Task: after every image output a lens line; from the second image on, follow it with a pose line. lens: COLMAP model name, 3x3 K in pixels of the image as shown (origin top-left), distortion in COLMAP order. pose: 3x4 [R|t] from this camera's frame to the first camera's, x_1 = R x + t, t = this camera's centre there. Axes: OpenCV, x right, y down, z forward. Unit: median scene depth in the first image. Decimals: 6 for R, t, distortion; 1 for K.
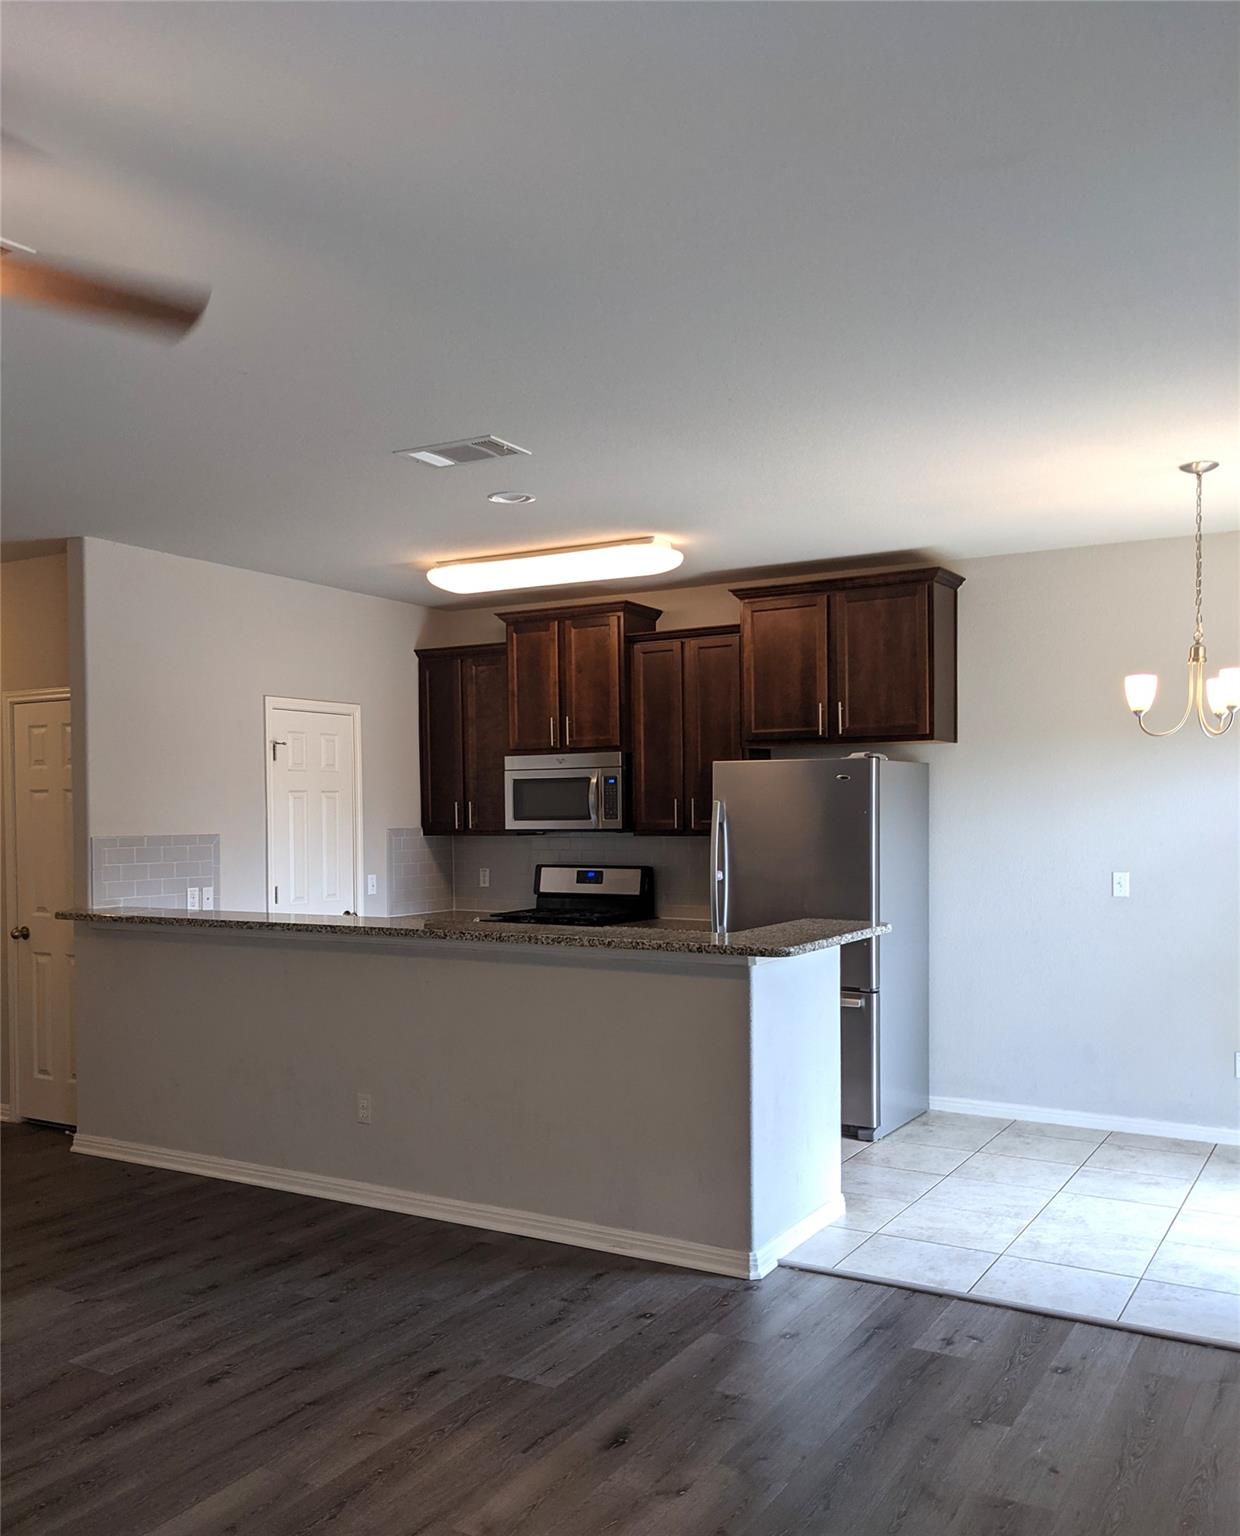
lens RADIAL K [[1313.1, 0, 619.5], [0, 1313.1, 822.5], [0, 0, 1]] dist [0.029871, -0.004848]
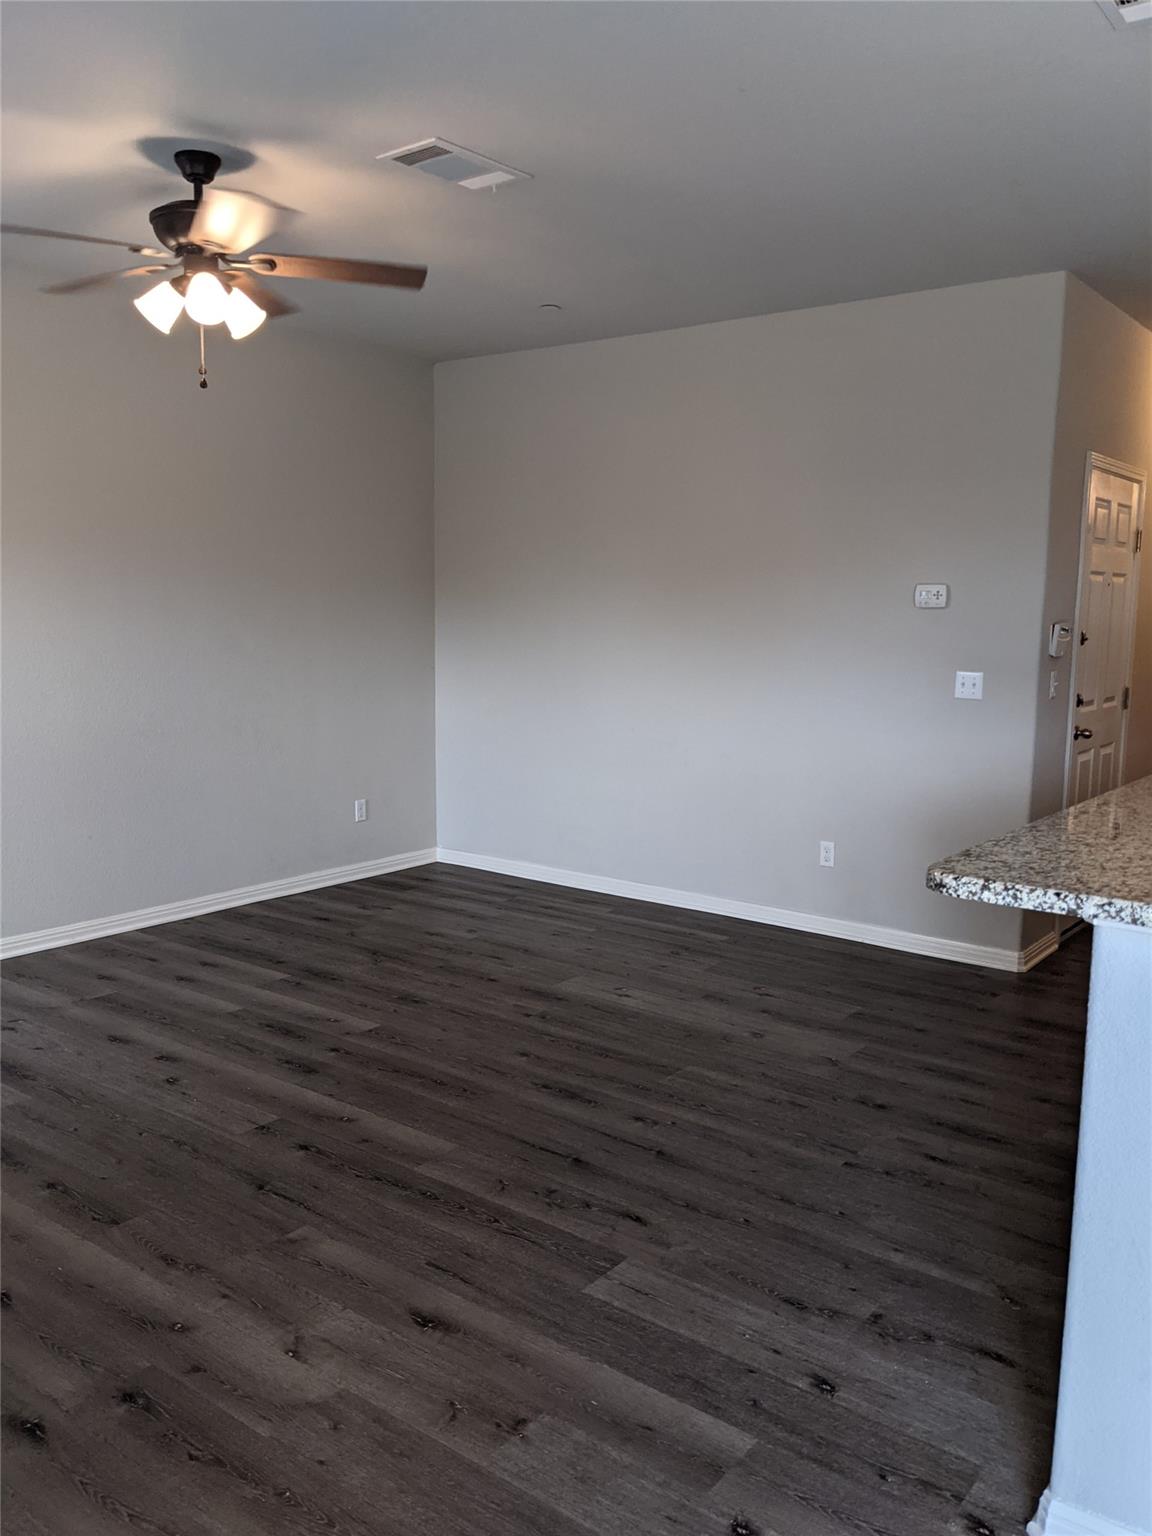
lens RADIAL K [[1247.3, 0, 574.0], [0, 1247.3, 773.7], [0, 0, 1]] dist [0.073605, -0.103924]
pose [[-0.123496, 0.137619, -0.982756, 0.340601], [-0.022389, 0.989699, 0.141405, 0.000394], [0.992093, 0.039466, -0.119142, 0.543425]]
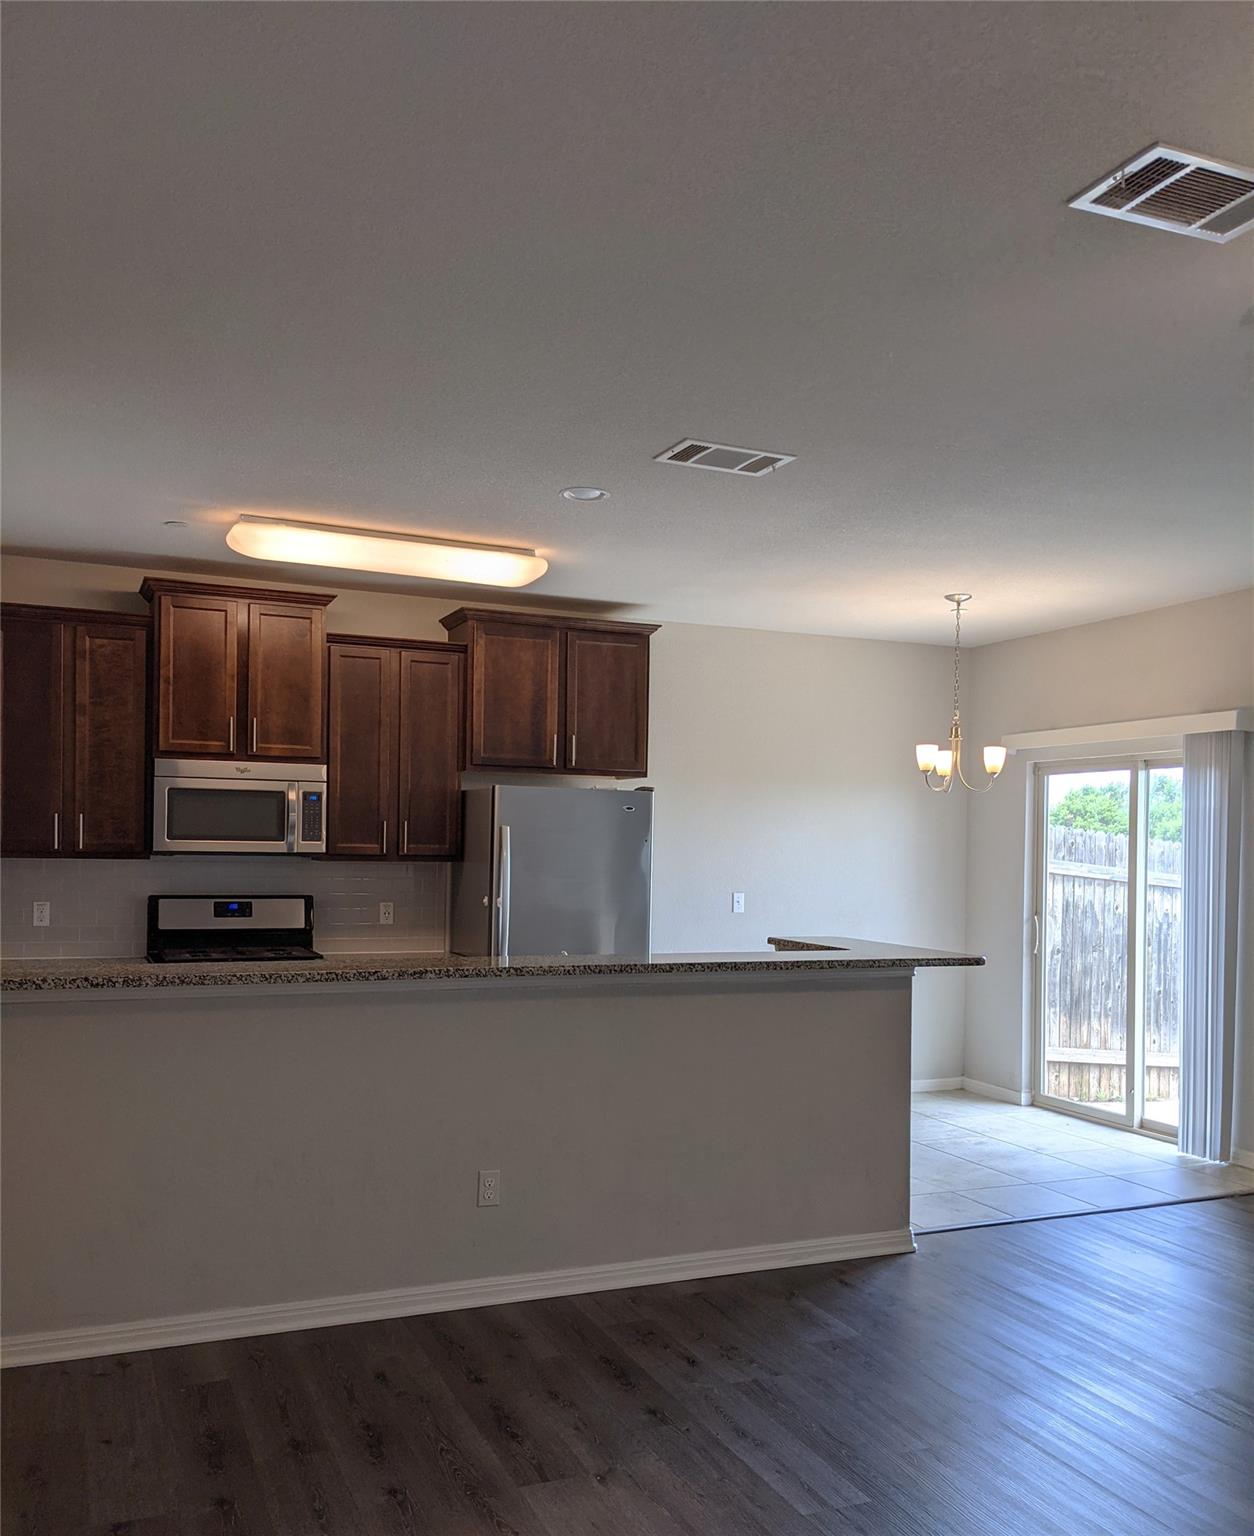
lens RADIAL K [[1301.5, 0, 626.7], [0, 1301.5, 837.8], [0, 0, 1]] dist [0.013867, 0.003197]
pose [[0.589521, 0.023802, 0.807402, -0.600914], [-0.014765, 0.999716, -0.018690, 0.008382], [-0.807618, -0.000903, 0.589706, 0.332085]]
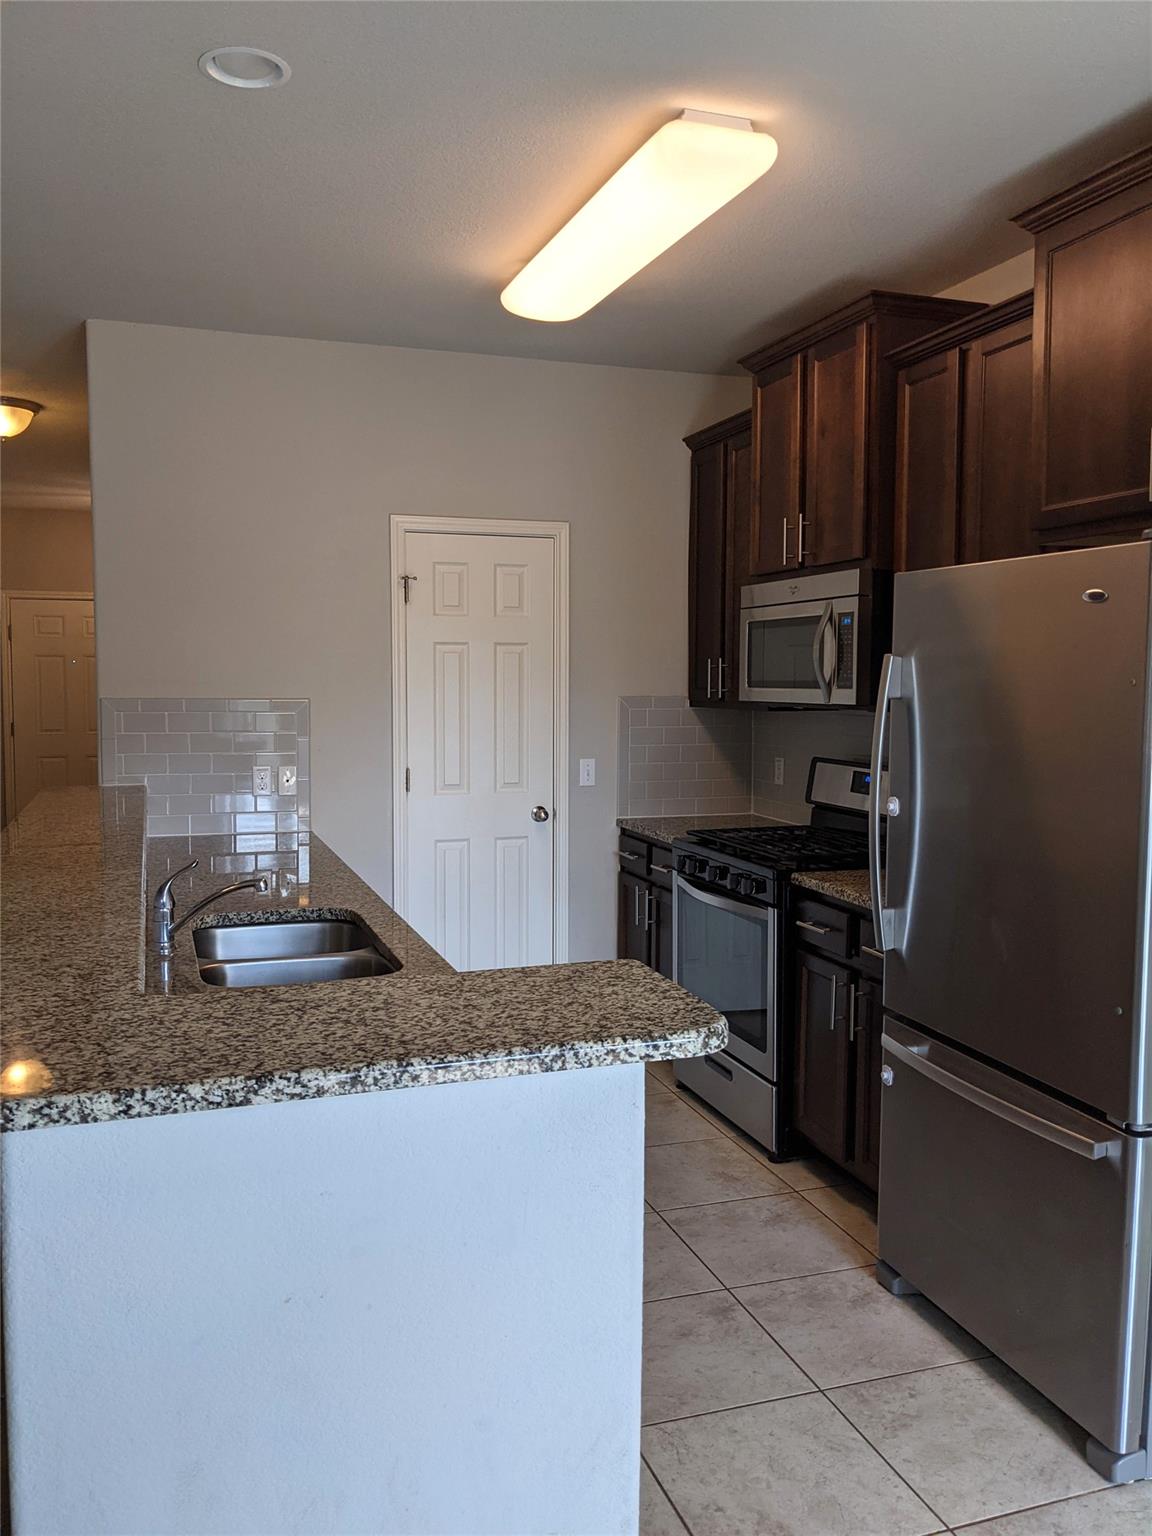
lens RADIAL K [[1207.8, 0, 576.0], [0, 1207.8, 768.0], [0, 0, 1]] dist [0.062968, -0.129652]
pose [[0.765025, 0.057724, -0.641408, 0.254449], [-0.012758, 0.997138, 0.074522, -0.005752], [0.643874, -0.048829, 0.763572, 0.534399]]
